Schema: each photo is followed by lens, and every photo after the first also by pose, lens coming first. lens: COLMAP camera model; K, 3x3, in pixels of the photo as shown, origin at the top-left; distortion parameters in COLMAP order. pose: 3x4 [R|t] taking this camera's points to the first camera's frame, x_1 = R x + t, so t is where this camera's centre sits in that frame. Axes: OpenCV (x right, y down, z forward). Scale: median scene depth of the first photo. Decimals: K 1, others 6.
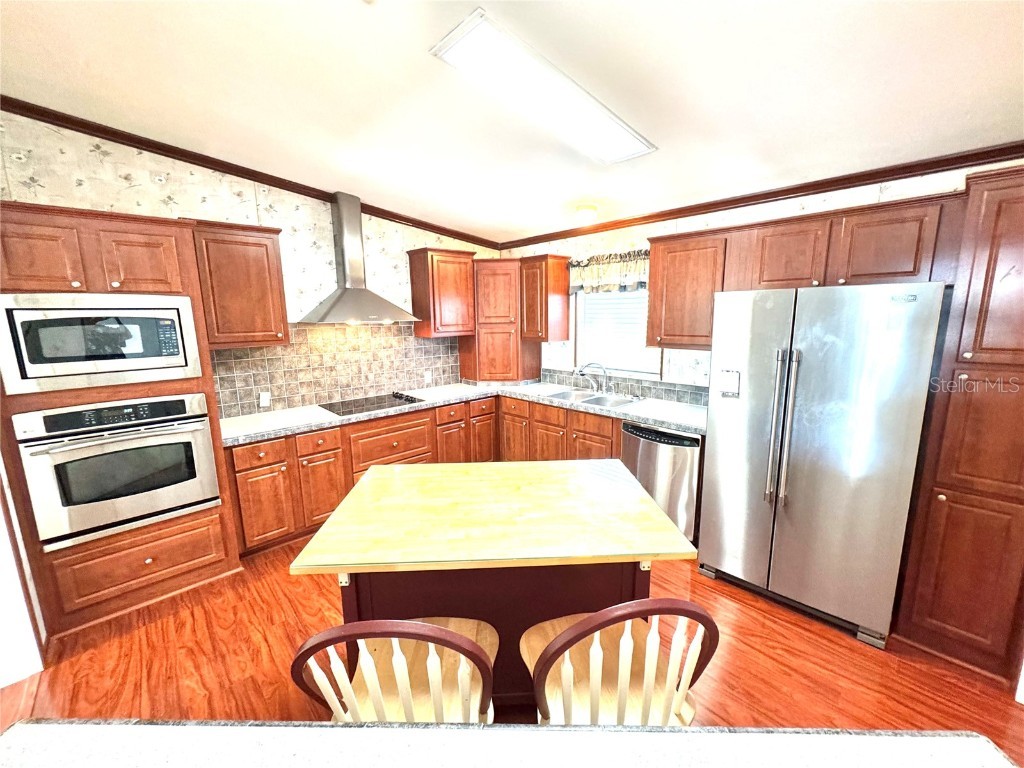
lens RADIAL K [[409.5, 0, 511.0], [0, 409.5, 383.6], [0, 0, 1]] dist [-0.002571, 0.000670]
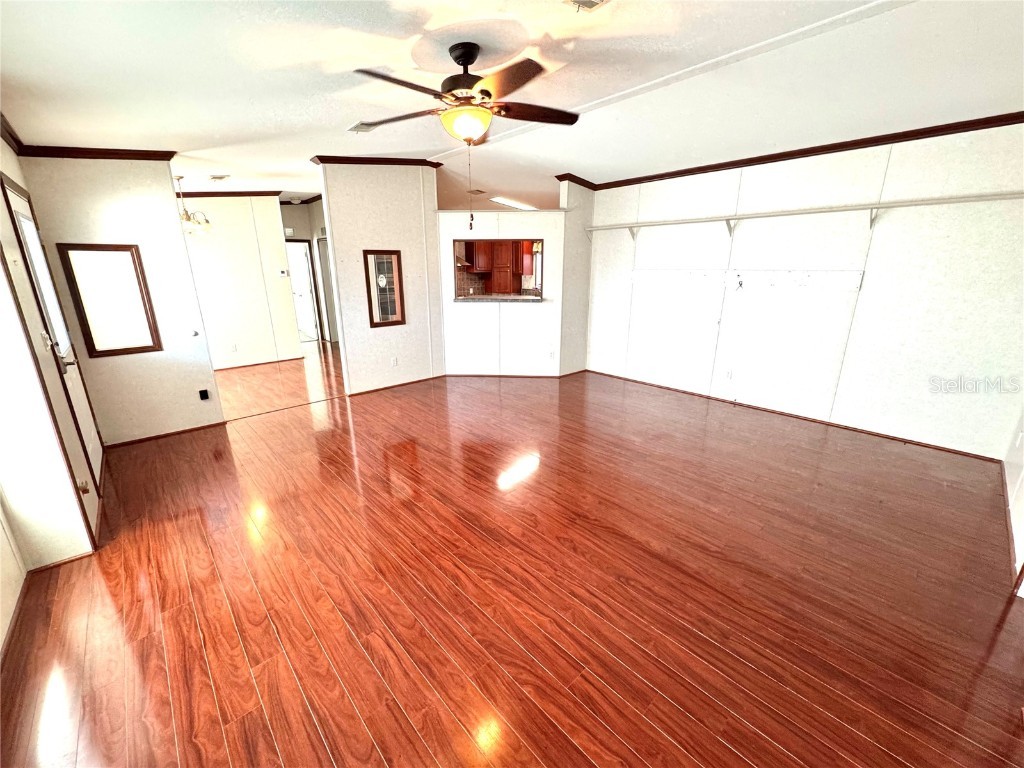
lens RADIAL K [[409.5, 0, 514.2], [0, 409.5, 385.6], [0, 0, 1]] dist [-0.002571, 0.000670]
pose [[0.999879, 0.015345, -0.002702, 0.060711], [-0.014960, 0.993961, 0.108707, 0.307772], [0.004353, -0.108653, 0.994070, -1.584052]]
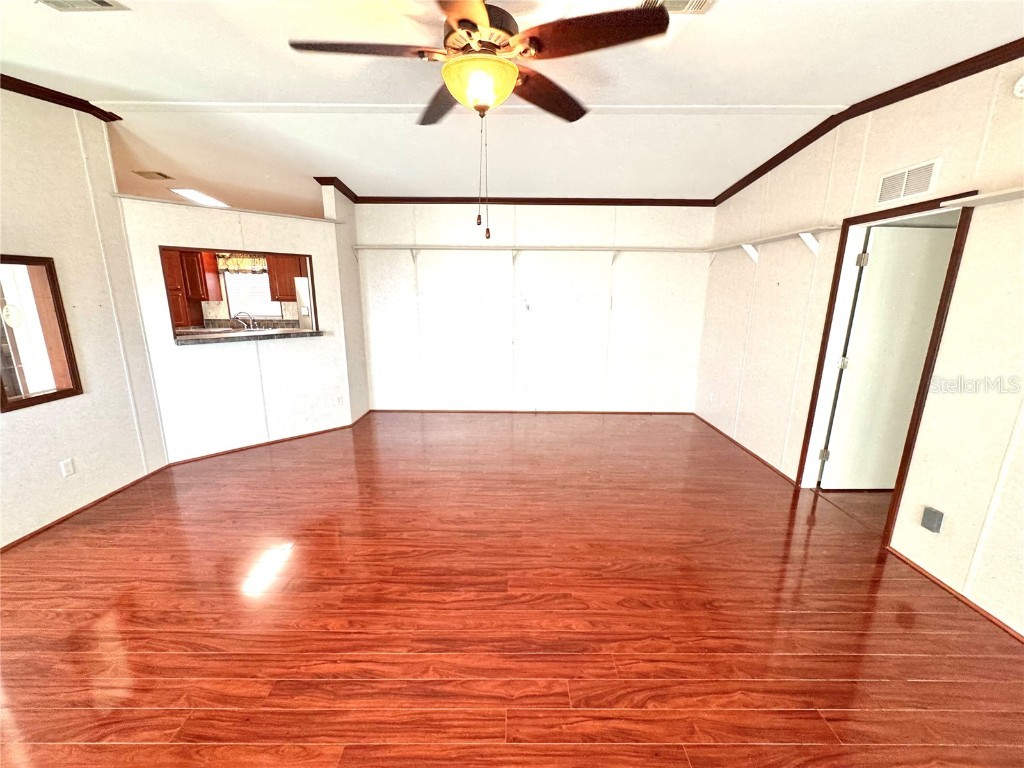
lens RADIAL K [[409.5, 0, 513.2], [0, 409.5, 386.8], [0, 0, 1]] dist [-0.002571, 0.000670]
pose [[0.689267, -0.144657, 0.709920, -0.337971], [0.107926, 0.989432, 0.096827, 0.252301], [-0.716424, 0.009879, 0.697595, -1.238628]]
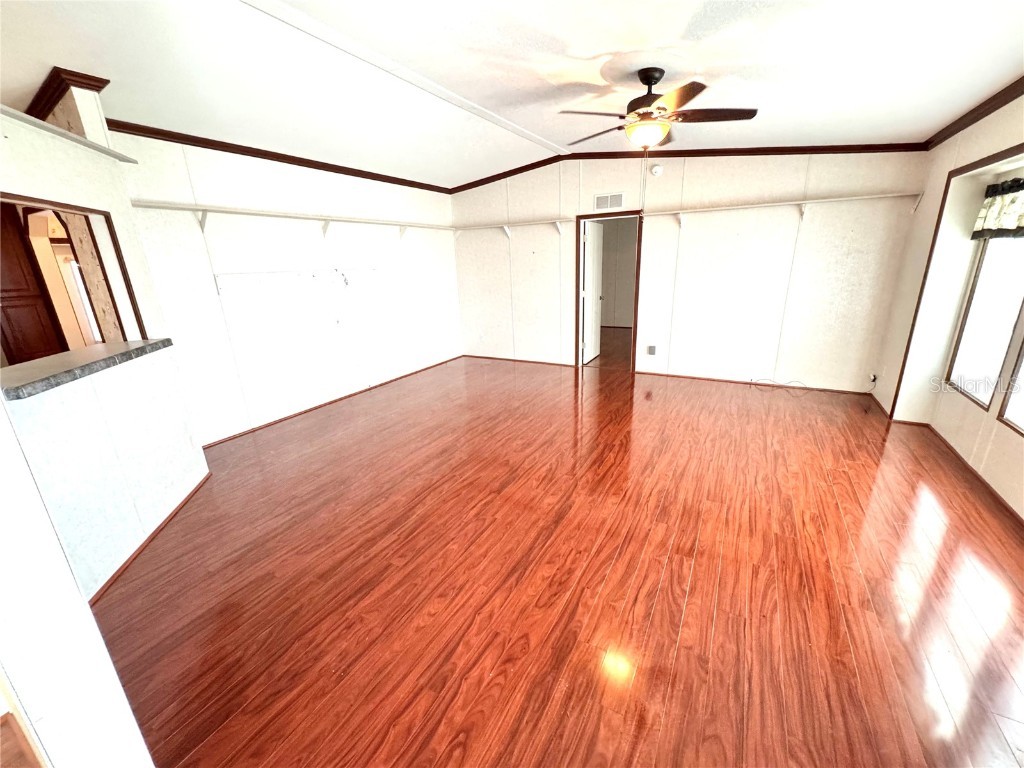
lens RADIAL K [[409.5, 0, 508.9], [0, 409.5, 387.6], [0, 0, 1]] dist [-0.002571, 0.000670]
pose [[-0.288027, -0.258682, 0.922022, -0.751680], [0.205660, 0.923649, 0.323384, 0.115553], [-0.935278, 0.282766, -0.212835, -0.396270]]
